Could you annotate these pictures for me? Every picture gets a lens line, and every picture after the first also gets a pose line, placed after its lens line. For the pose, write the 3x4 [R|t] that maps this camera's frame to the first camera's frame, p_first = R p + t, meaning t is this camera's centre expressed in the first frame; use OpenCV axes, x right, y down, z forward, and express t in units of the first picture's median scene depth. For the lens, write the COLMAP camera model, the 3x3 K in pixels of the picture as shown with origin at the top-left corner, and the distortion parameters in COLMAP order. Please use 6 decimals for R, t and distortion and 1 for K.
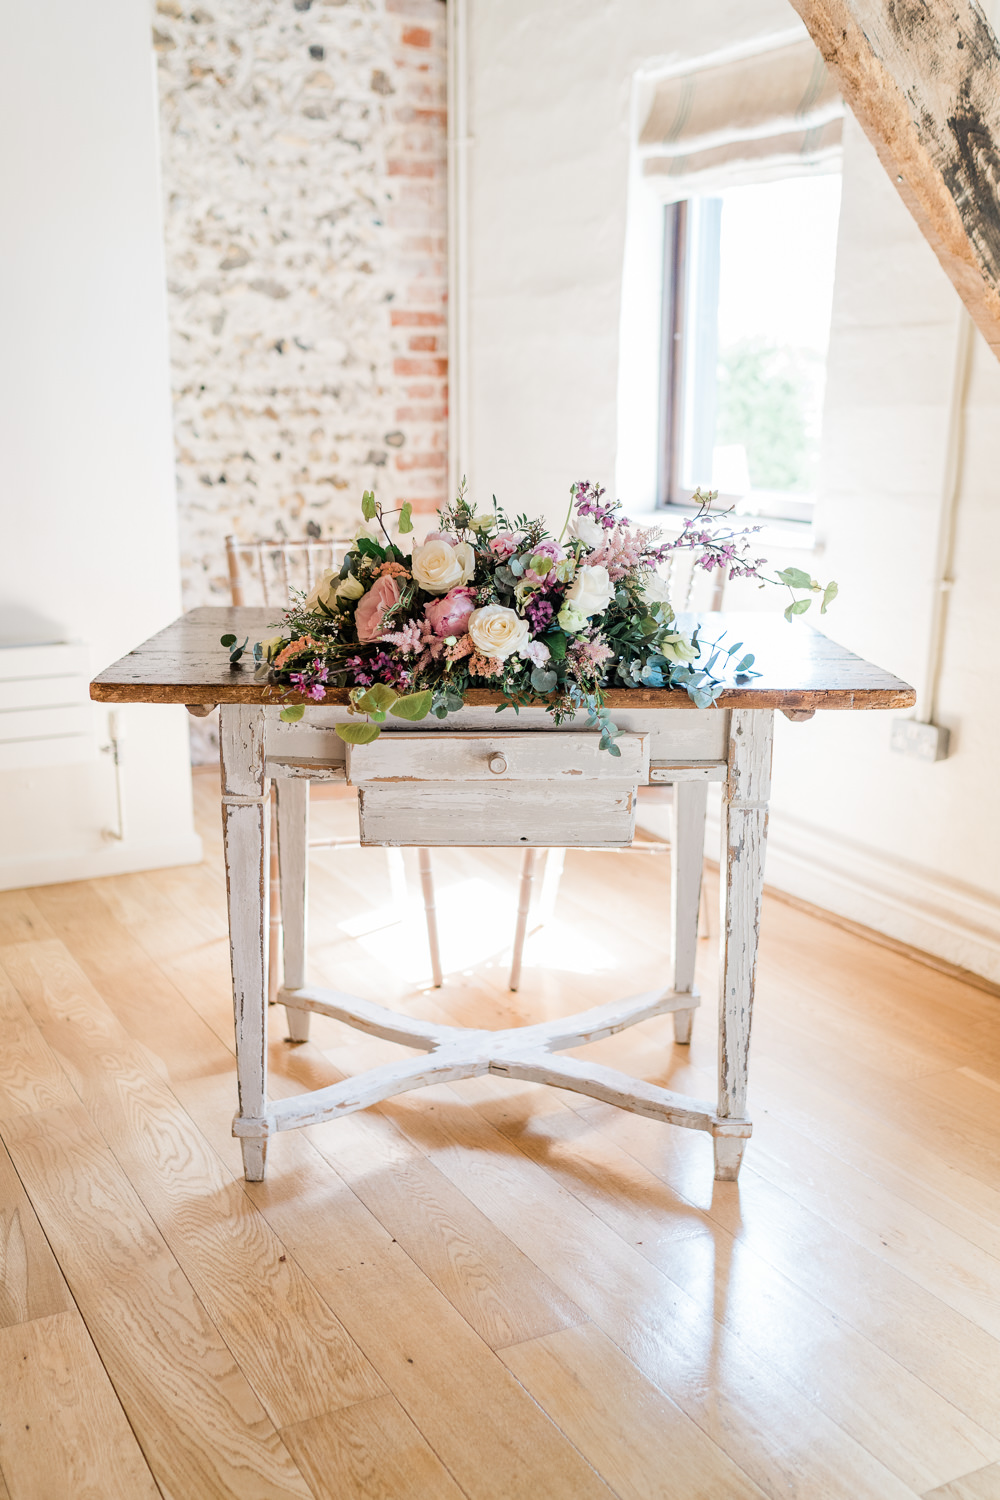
lens RADIAL K [[1511.9, 0, 508.9], [0, 1511.9, 753.5], [0, 0, 1]] dist [0.013478, 0.000000]
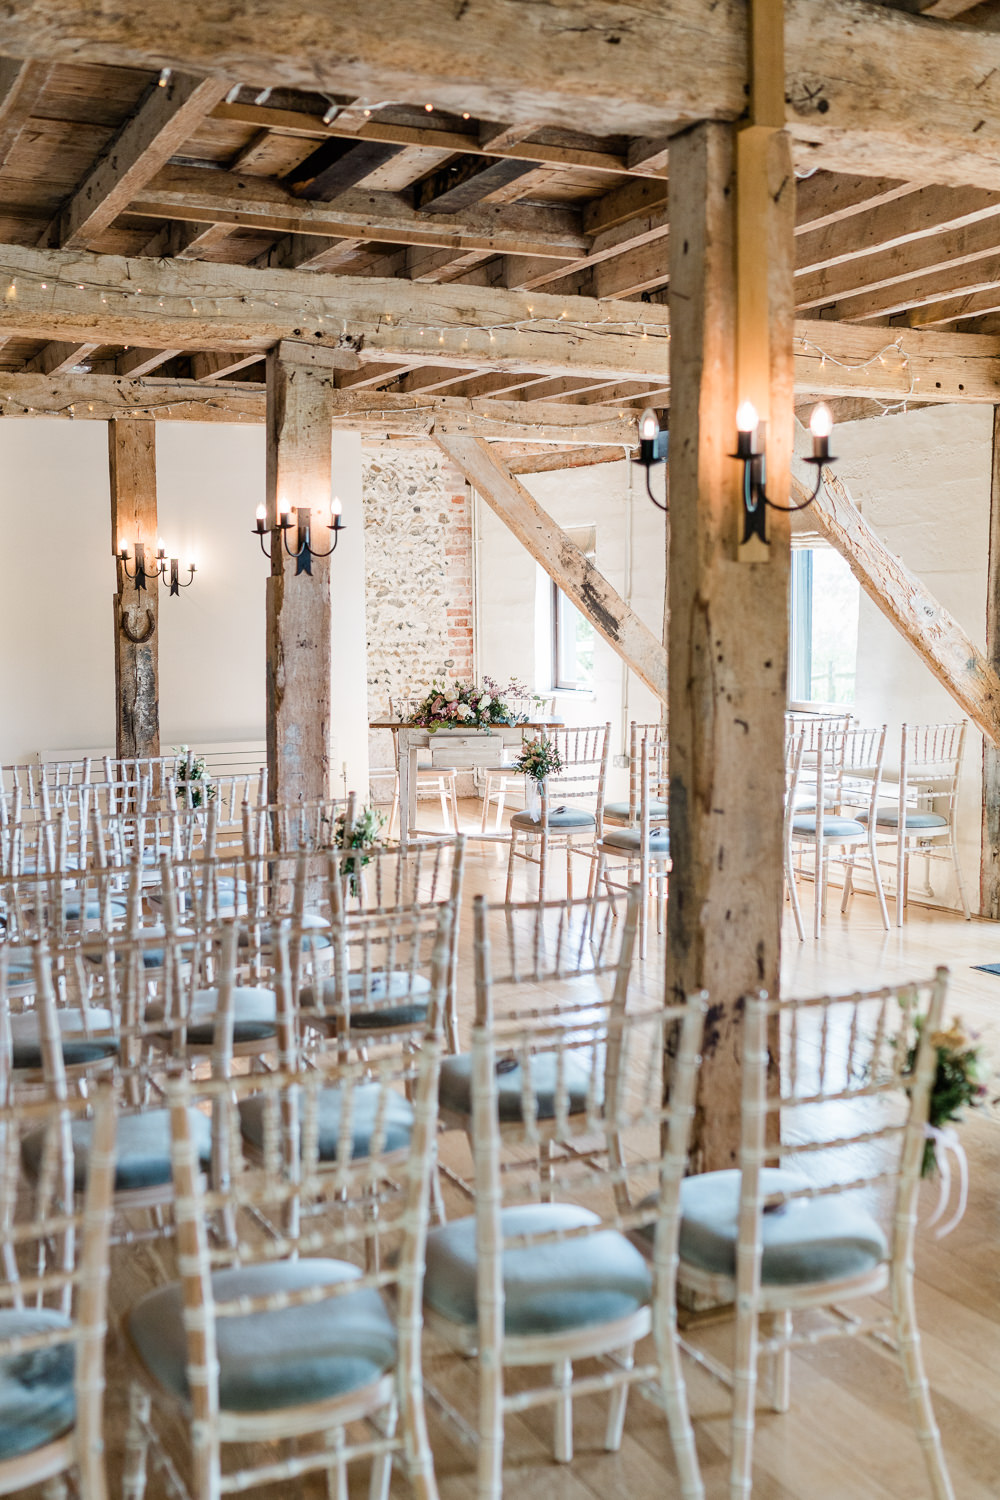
lens RADIAL K [[1511.9, 0, 496.2], [0, 1511.9, 749.0], [0, 0, 1]] dist [0.013478, 0.000000]
pose [[0.998212, -0.011176, -0.058718, 0.138276], [0.002754, 0.989920, -0.141599, 0.263417], [0.059708, 0.141184, 0.988181, -1.333238]]
